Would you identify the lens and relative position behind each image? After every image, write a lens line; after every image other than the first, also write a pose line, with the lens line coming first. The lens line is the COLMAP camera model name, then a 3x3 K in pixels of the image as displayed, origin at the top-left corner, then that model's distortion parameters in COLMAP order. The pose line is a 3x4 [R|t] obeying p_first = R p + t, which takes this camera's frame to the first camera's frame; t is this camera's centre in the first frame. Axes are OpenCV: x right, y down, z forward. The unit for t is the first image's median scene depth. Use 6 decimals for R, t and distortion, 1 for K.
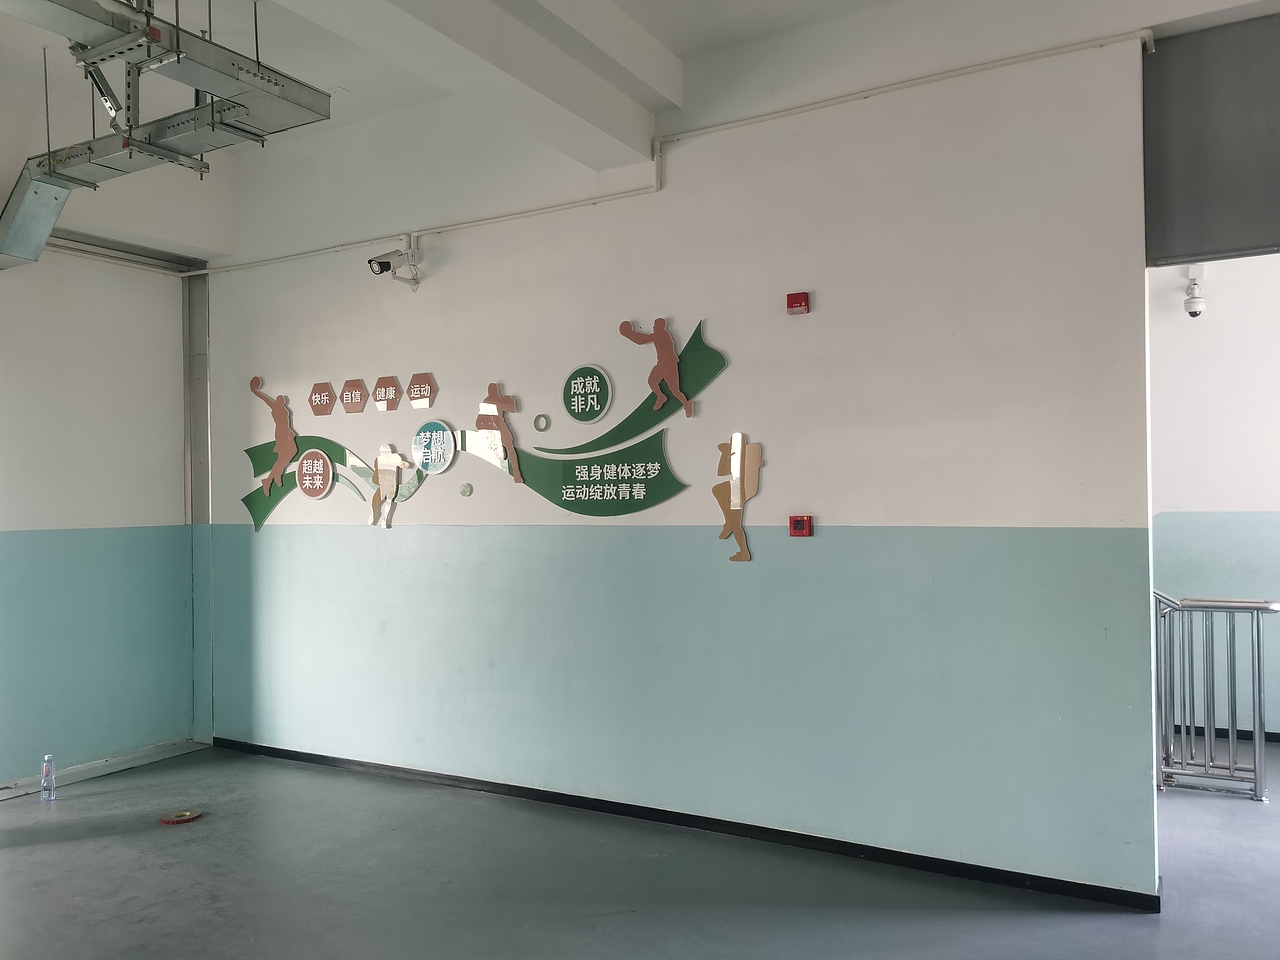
lens RADIAL K [[991.2, 0, 640.0], [0, 991.2, 480.0], [0, 0, 1]] dist [0.003829, 0.003148]
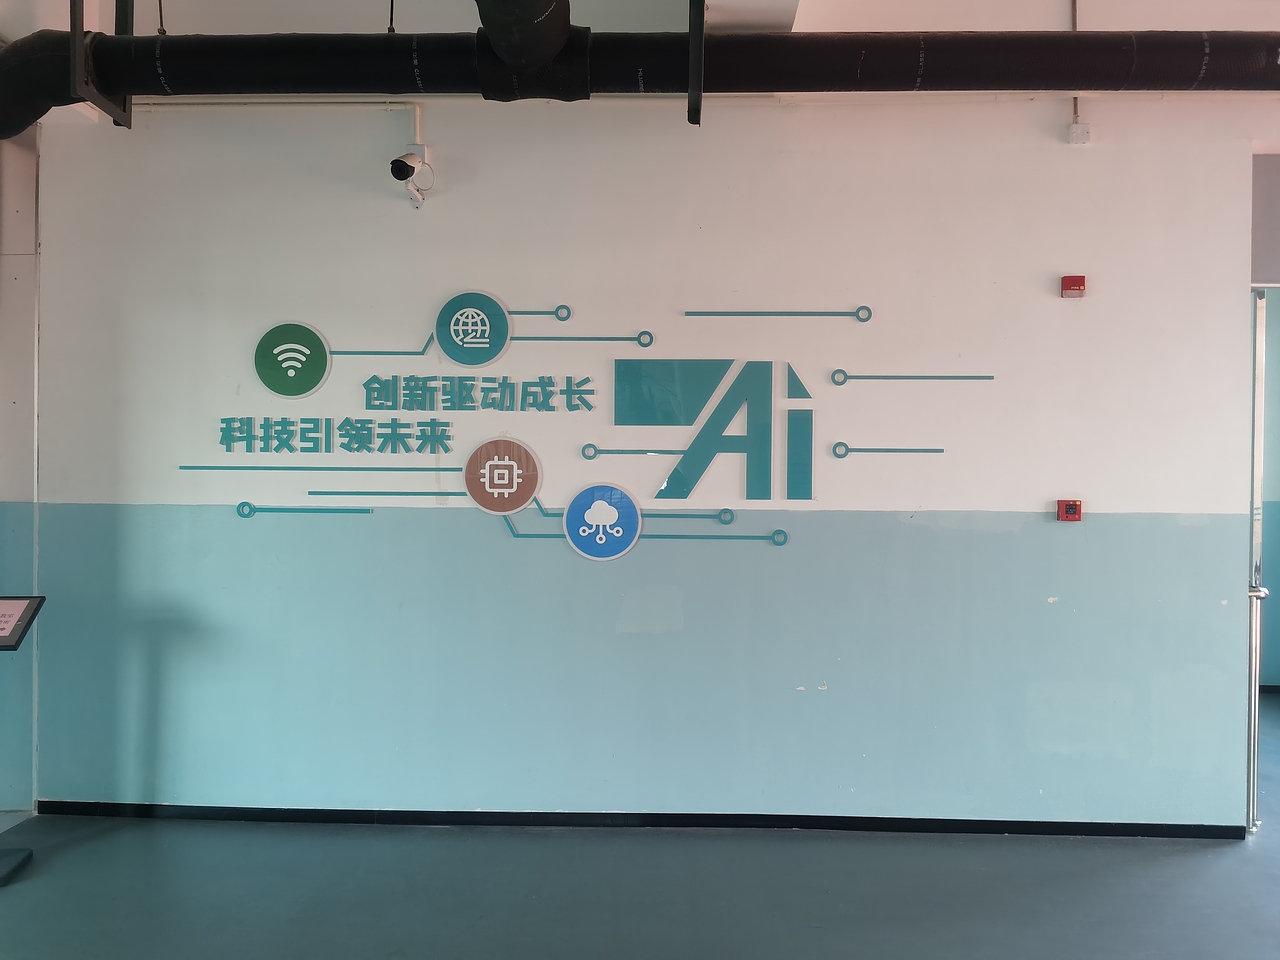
lens RADIAL K [[991.2, 0, 640.0], [0, 991.2, 480.0], [0, 0, 1]] dist [0.003829, 0.003148]
pose [[0.885842, 0.014419, 0.463762, -0.678930], [-0.024656, 0.999568, 0.016018, 0.009928], [-0.463331, -0.025624, 0.885815, 0.311807]]
